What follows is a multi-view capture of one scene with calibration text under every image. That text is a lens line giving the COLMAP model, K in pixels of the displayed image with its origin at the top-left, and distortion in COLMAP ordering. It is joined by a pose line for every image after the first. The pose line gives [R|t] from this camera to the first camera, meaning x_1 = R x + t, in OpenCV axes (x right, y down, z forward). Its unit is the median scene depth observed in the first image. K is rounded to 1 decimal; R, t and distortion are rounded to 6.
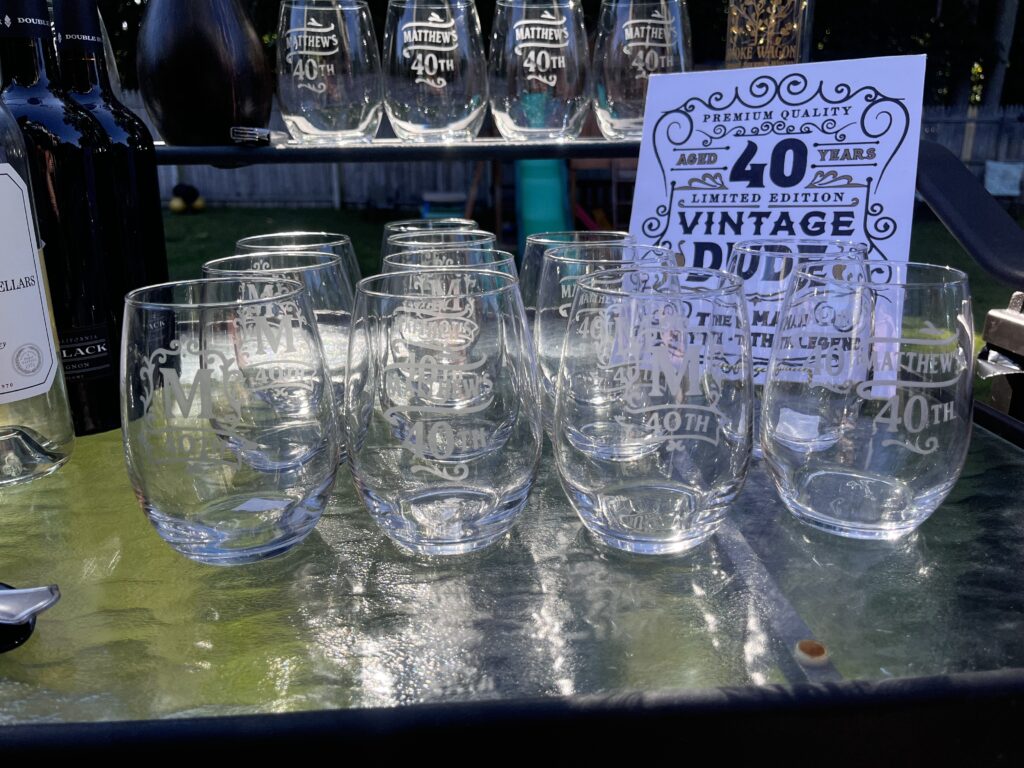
lens RADIAL K [[821.1, 0, 530.1], [0, 821.1, 386.3], [0, 0, 1]] dist [0.003653, 0.005643]
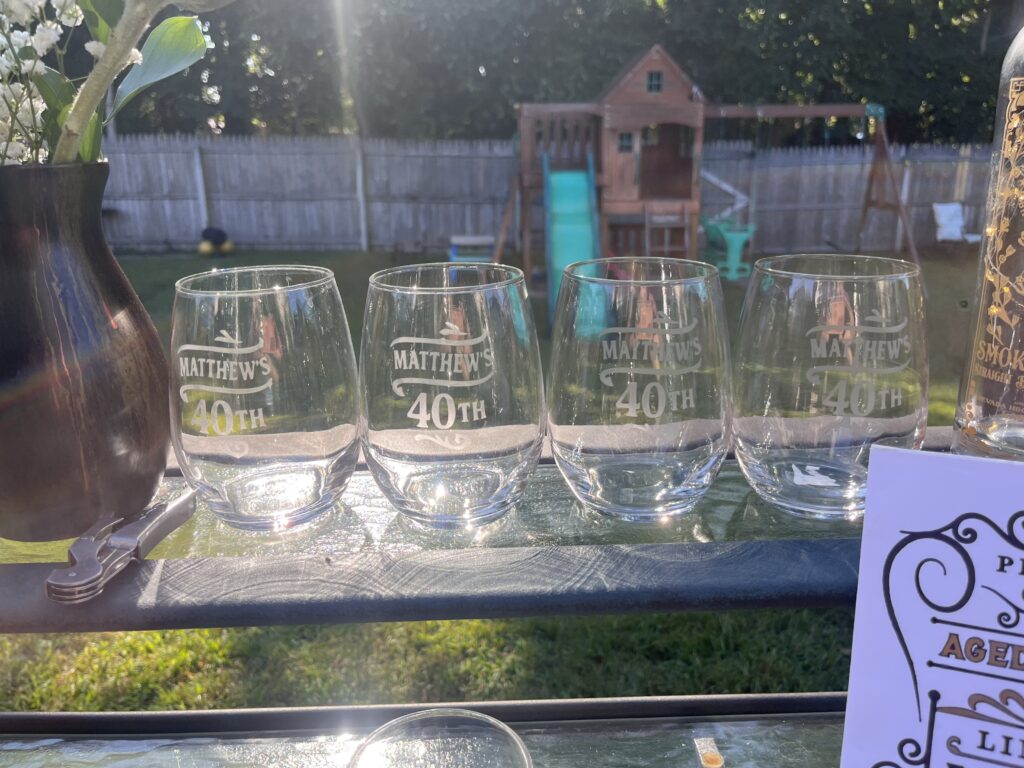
lens RADIAL K [[820.3, 0, 512.0], [0, 820.3, 384.0], [0, 0, 1]] dist [0.033840, -0.094460]
pose [[0.998525, 0.008497, -0.053630, -0.051818], [-0.010428, 0.999304, -0.035817, -0.419995], [0.053288, 0.036324, 0.997918, 0.507591]]
